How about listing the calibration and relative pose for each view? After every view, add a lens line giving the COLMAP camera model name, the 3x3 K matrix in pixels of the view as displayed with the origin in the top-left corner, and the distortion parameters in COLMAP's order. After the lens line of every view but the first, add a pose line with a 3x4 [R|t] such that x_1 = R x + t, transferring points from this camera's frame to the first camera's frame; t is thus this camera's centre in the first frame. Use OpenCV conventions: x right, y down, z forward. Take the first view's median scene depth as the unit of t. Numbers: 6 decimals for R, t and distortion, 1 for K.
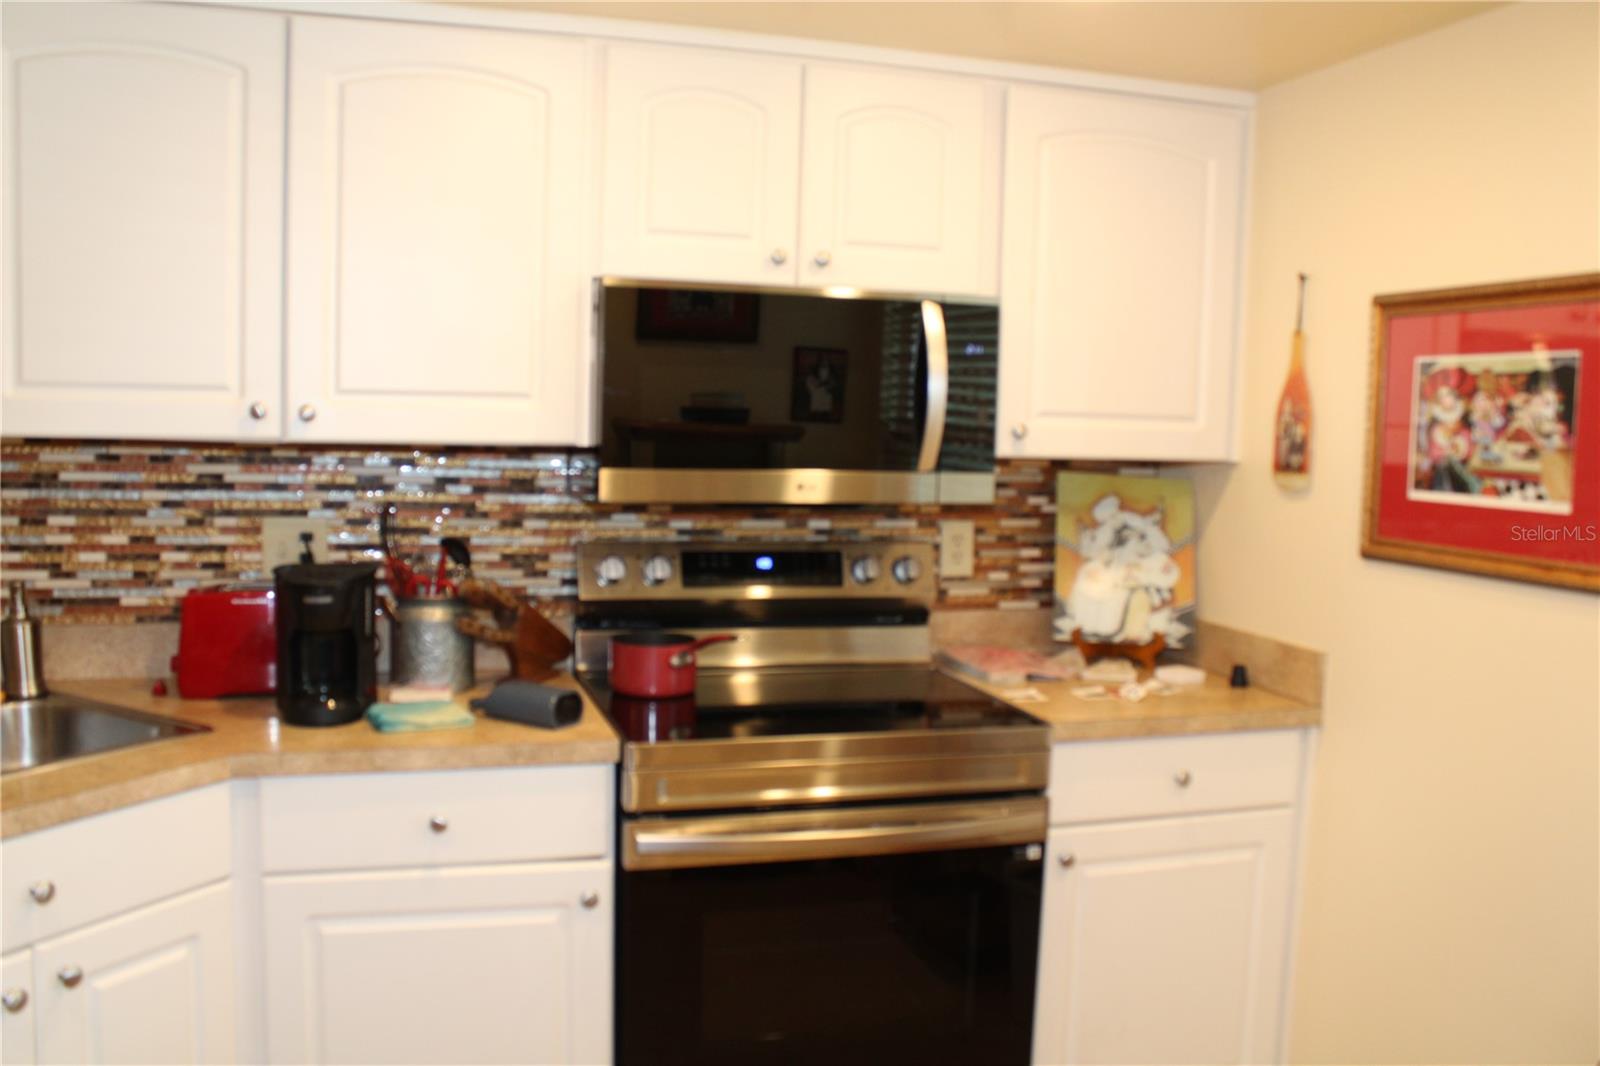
lens RADIAL K [[1379.1, 0, 791.2], [0, 1379.1, 519.2], [0, 0, 1]] dist [-0.153953, 0.148407]
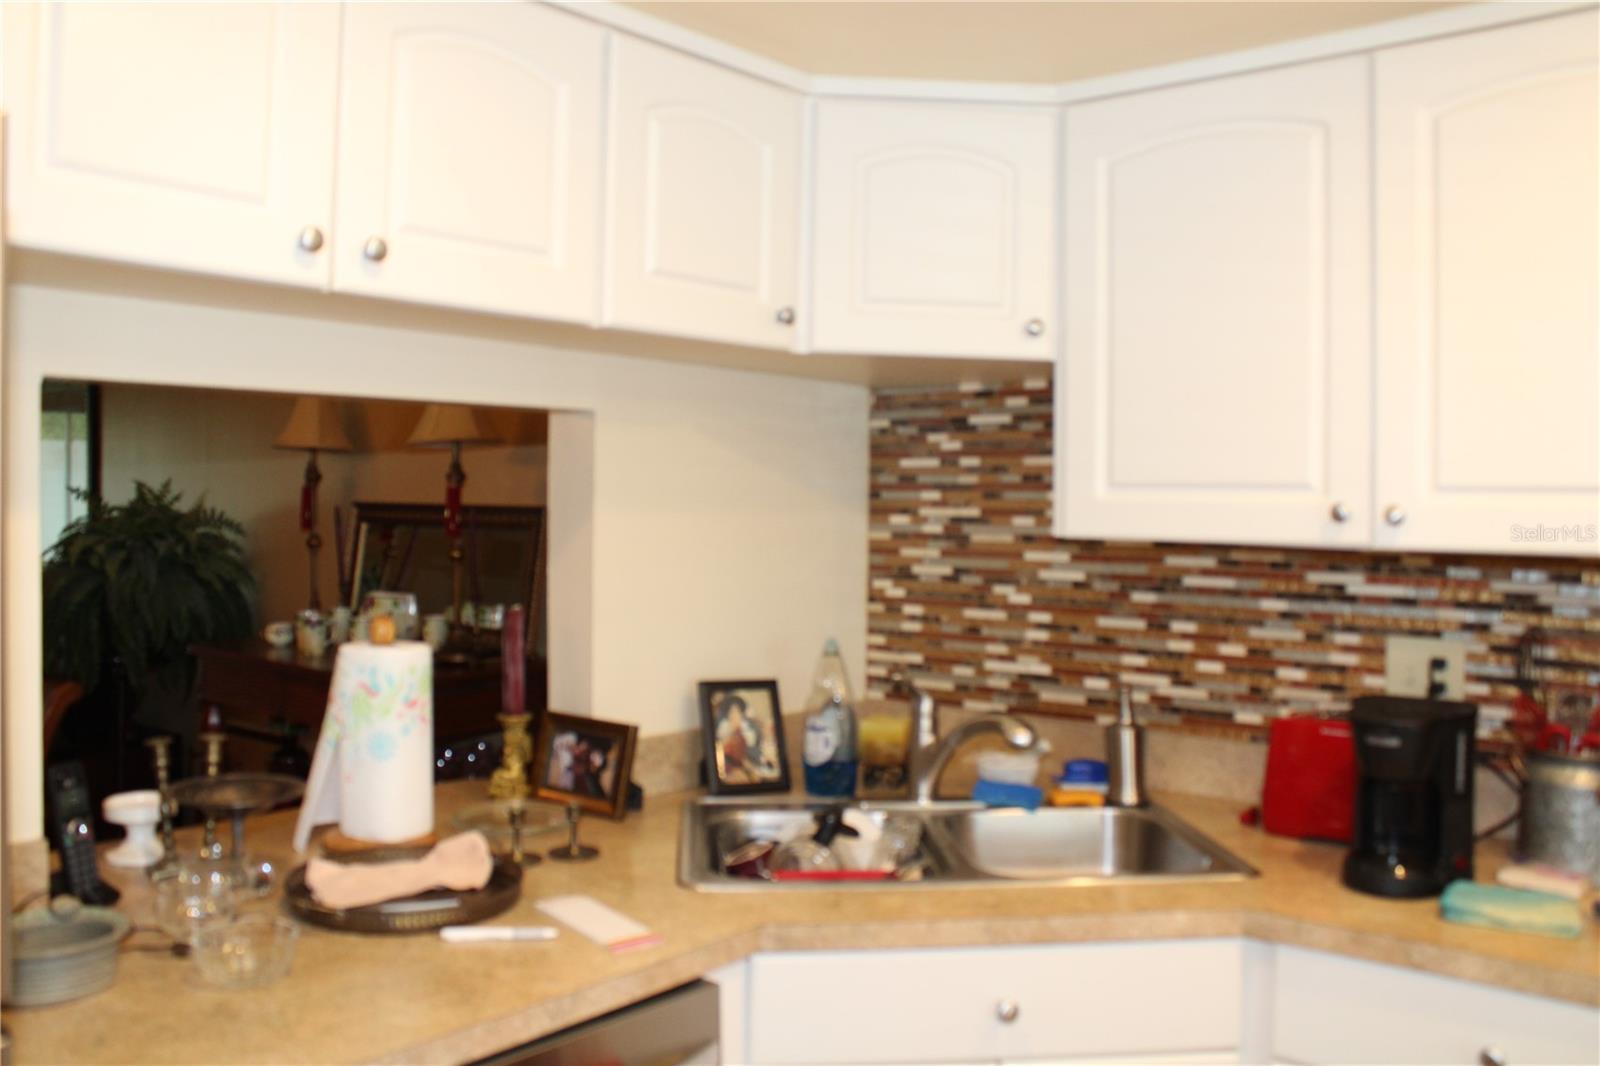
lens RADIAL K [[1379.1, 0, 791.2], [0, 1379.1, 519.2], [0, 0, 1]] dist [-0.153953, 0.148407]
pose [[0.557332, -0.004242, -0.830279, 0.111320], [-0.062978, 0.996890, -0.047368, -0.011830], [0.827898, 0.078689, 0.555332, 0.208372]]
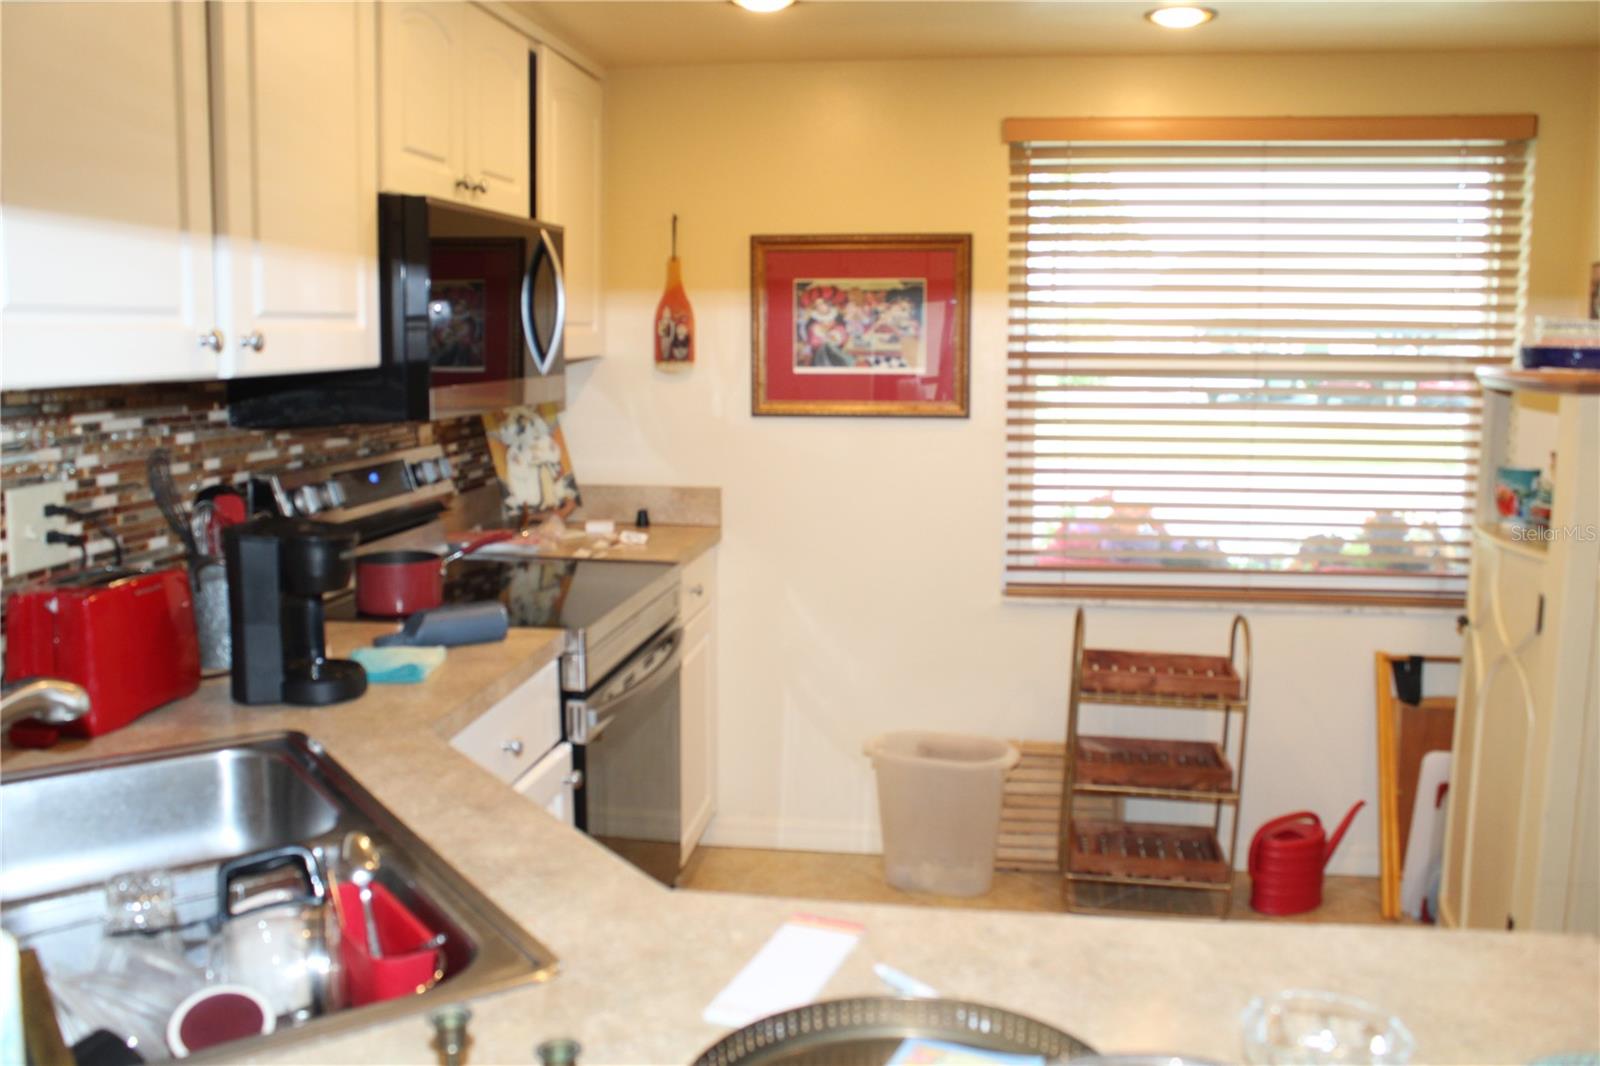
lens RADIAL K [[1379.1, 0, 791.2], [0, 1379.1, 519.2], [0, 0, 1]] dist [-0.153953, 0.148407]
pose [[0.415335, -0.147286, 0.897666, -0.872365], [0.079845, 0.988899, 0.125312, -0.042827], [-0.906158, 0.019628, 0.422484, 0.323320]]
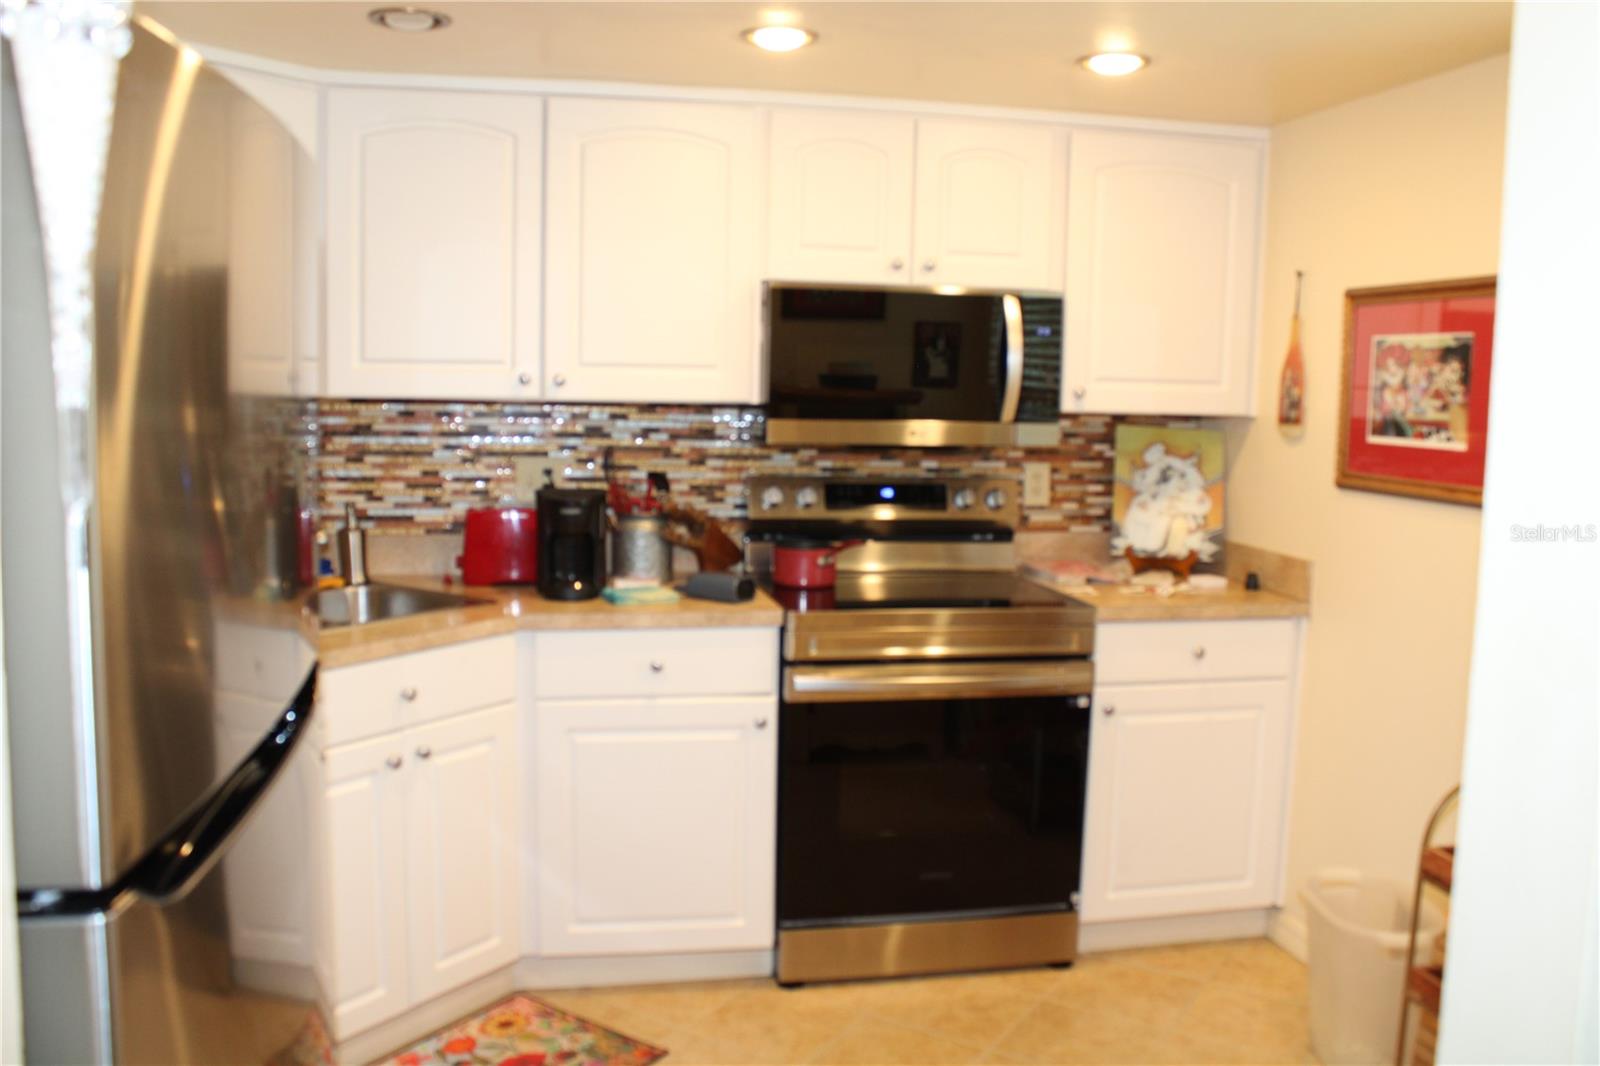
lens RADIAL K [[1379.1, 0, 791.2], [0, 1379.1, 519.2], [0, 0, 1]] dist [-0.153953, 0.148407]
pose [[0.995595, 0.004536, -0.093651, 0.014002], [-0.002280, 0.999705, 0.024185, 0.027666], [0.093733, -0.023865, 0.995311, -0.354592]]
